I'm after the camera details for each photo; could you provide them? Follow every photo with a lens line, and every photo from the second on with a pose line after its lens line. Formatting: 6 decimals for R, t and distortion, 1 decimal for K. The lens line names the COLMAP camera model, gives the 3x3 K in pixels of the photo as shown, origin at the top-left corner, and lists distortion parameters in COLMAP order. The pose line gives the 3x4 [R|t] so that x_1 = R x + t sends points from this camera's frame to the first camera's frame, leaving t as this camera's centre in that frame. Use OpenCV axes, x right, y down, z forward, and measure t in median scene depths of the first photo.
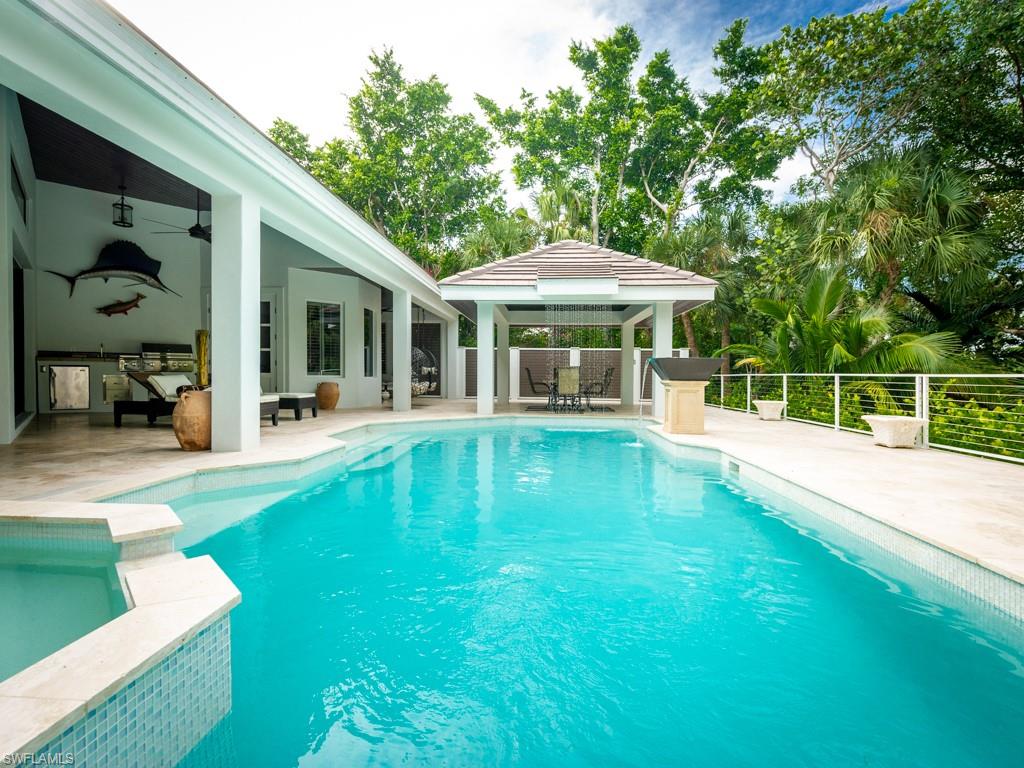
lens RADIAL K [[499.9, 0, 516.7], [0, 499.9, 381.5], [0, 0, 1]] dist [0.015115, -0.000254]
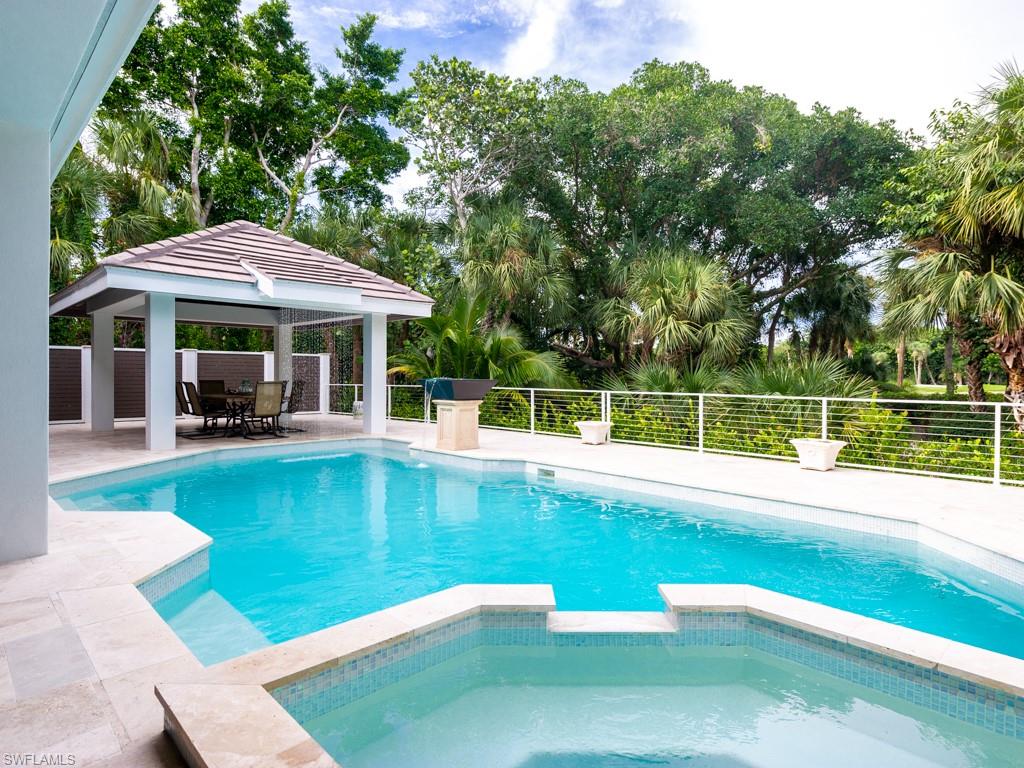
lens RADIAL K [[589.1, 0, 515.7], [0, 589.1, 388.4], [0, 0, 1]] dist [0.014577, 0.000872]
pose [[0.671120, -0.021797, 0.741028, -0.309821], [0.009875, 0.999742, 0.020463, -0.030361], [-0.741283, -0.006415, 0.671162, 0.042969]]
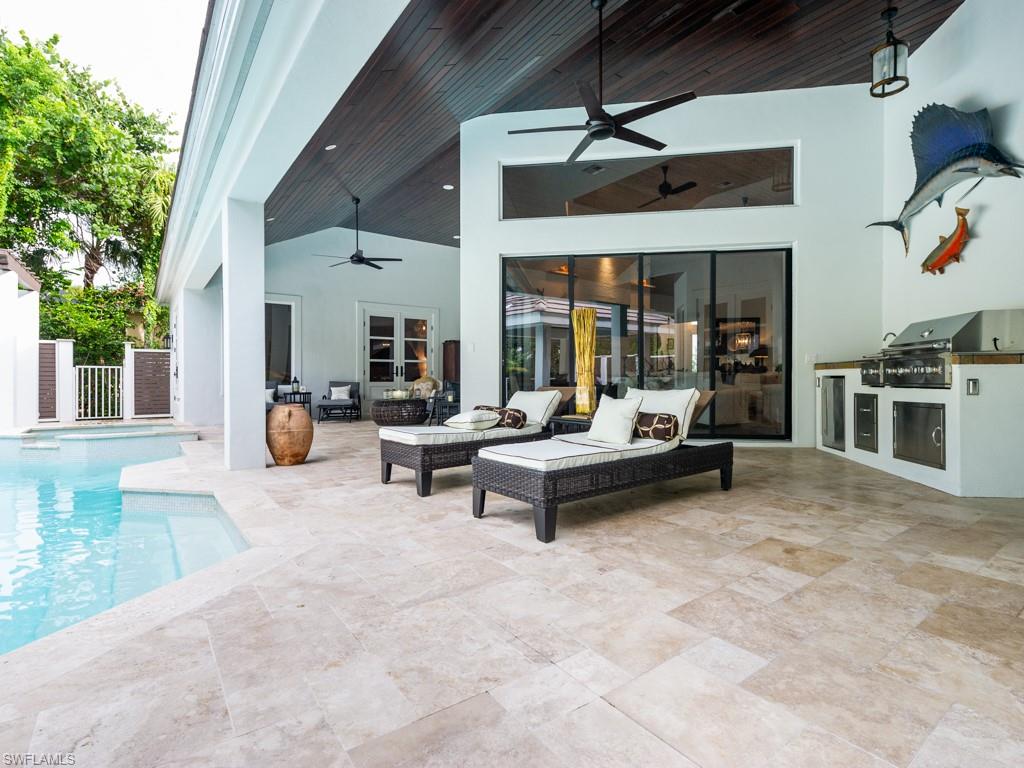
lens RADIAL K [[499.9, 0, 513.5], [0, 499.9, 382.9], [0, 0, 1]] dist [0.015115, -0.000254]
pose [[-0.756584, -0.003737, -0.653886, -0.171318], [-0.016286, 0.999781, 0.013130, -0.022334], [0.653694, 0.020583, -0.756479, 1.077670]]
